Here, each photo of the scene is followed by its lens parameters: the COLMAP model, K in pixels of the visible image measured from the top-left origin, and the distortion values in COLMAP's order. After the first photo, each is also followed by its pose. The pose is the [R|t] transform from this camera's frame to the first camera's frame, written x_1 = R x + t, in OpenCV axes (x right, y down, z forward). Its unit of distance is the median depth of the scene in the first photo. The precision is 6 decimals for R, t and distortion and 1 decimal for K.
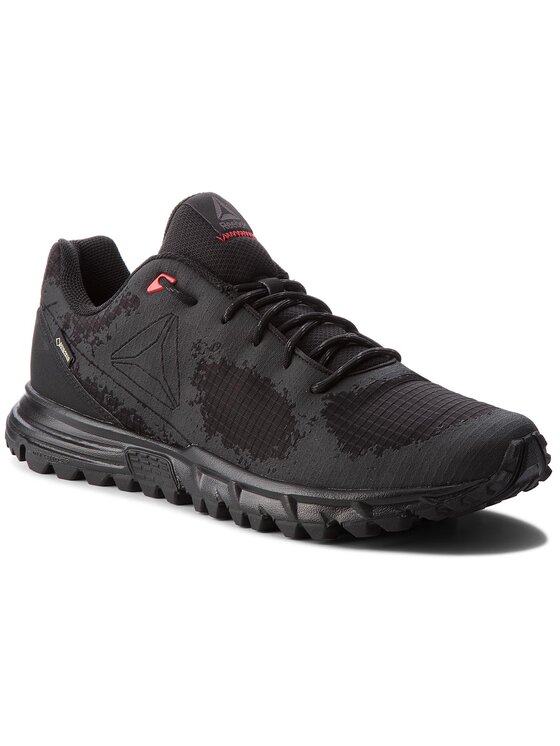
lens RADIAL K [[4138.4, 0, 283.3], [0, 4138.4, 373.4], [0, 0, 1]] dist [0.202455, 0.000000]
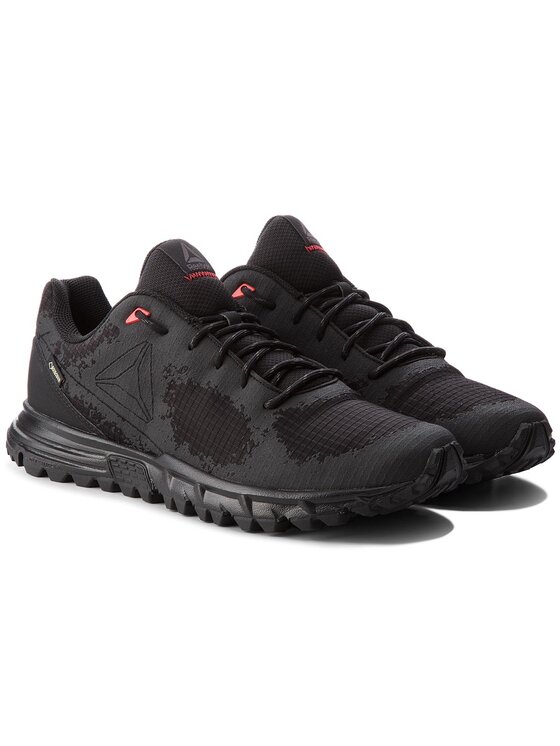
lens RADIAL K [[4138.4, 0, 277.2], [0, 4138.4, 372.7], [0, 0, 1]] dist [0.202455, 0.000000]
pose [[0.999993, -0.000054, -0.003637, 0.014700], [0.000047, 0.999998, -0.001889, -0.003352], [0.003637, 0.001889, 0.999992, -0.183185]]
